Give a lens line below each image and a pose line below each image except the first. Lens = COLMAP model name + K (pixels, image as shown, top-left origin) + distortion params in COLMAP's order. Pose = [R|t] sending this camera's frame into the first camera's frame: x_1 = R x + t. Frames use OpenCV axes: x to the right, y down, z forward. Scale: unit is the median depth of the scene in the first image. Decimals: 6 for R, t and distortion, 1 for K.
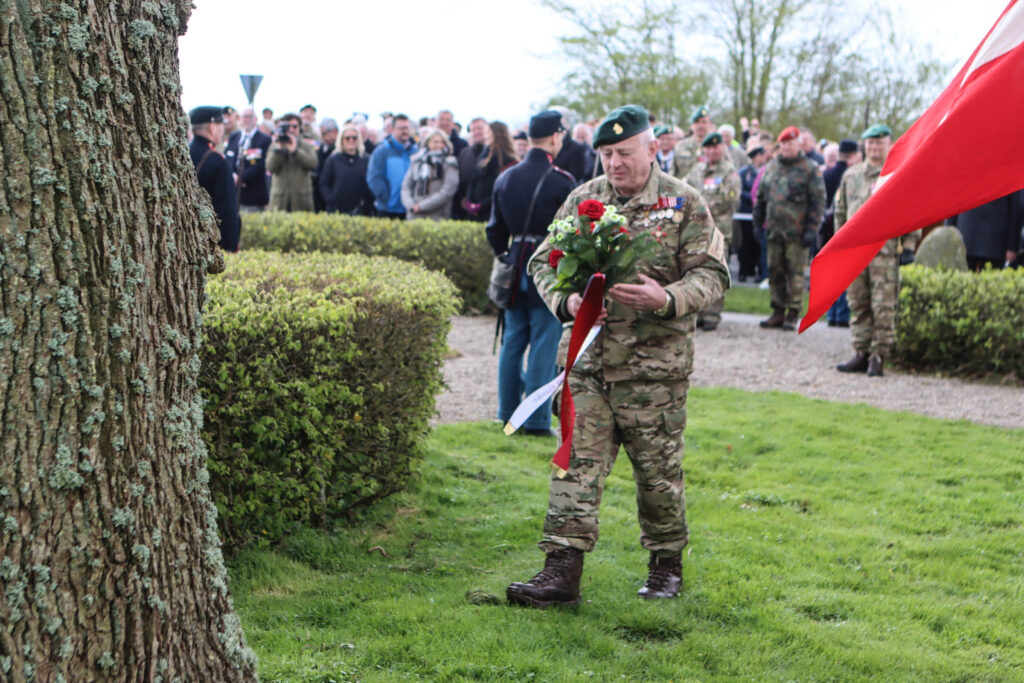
lens RADIAL K [[1889.5, 0, 512.0], [0, 1889.5, 341.5], [0, 0, 1]] dist [-0.032311, 0.019517]
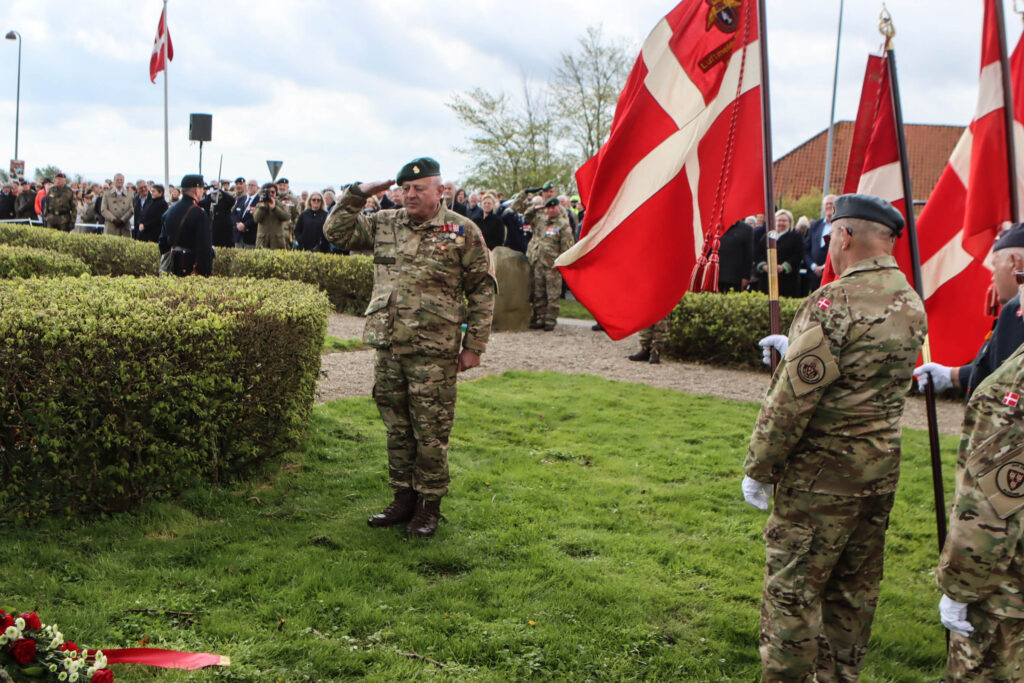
lens RADIAL K [[1164.7, 0, 512.0], [0, 1164.7, 341.5], [0, 0, 1]] dist [-0.084309, -0.003672]
pose [[0.999074, 0.006794, 0.042484, 0.058362], [-0.007161, 0.999938, 0.008506, -0.007962], [-0.042424, -0.008803, 0.999061, 0.130865]]
